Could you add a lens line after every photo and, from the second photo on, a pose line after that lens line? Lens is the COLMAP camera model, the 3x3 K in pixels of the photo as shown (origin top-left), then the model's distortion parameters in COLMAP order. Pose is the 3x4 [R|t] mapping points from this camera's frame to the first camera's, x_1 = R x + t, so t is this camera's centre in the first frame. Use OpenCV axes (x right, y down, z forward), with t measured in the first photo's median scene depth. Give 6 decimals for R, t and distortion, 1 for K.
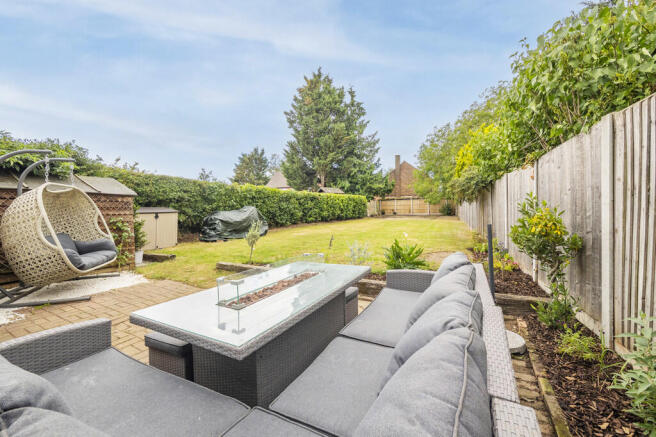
lens RADIAL K [[268.8, 0, 328.0], [0, 268.8, 218.5], [0, 0, 1]] dist [0.000465, 0.000024]
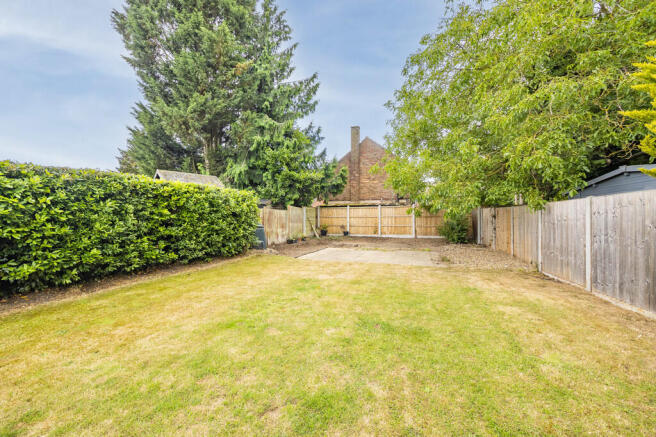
lens RADIAL K [[268.8, 0, 328.0], [0, 268.8, 218.5], [0, 0, 1]] dist [0.000465, 0.000024]
pose [[0.991964, 0.015482, 0.125572, 0.150681], [-0.011717, 0.999461, -0.030666, -0.031888], [-0.125979, 0.028948, 0.991610, 0.508424]]
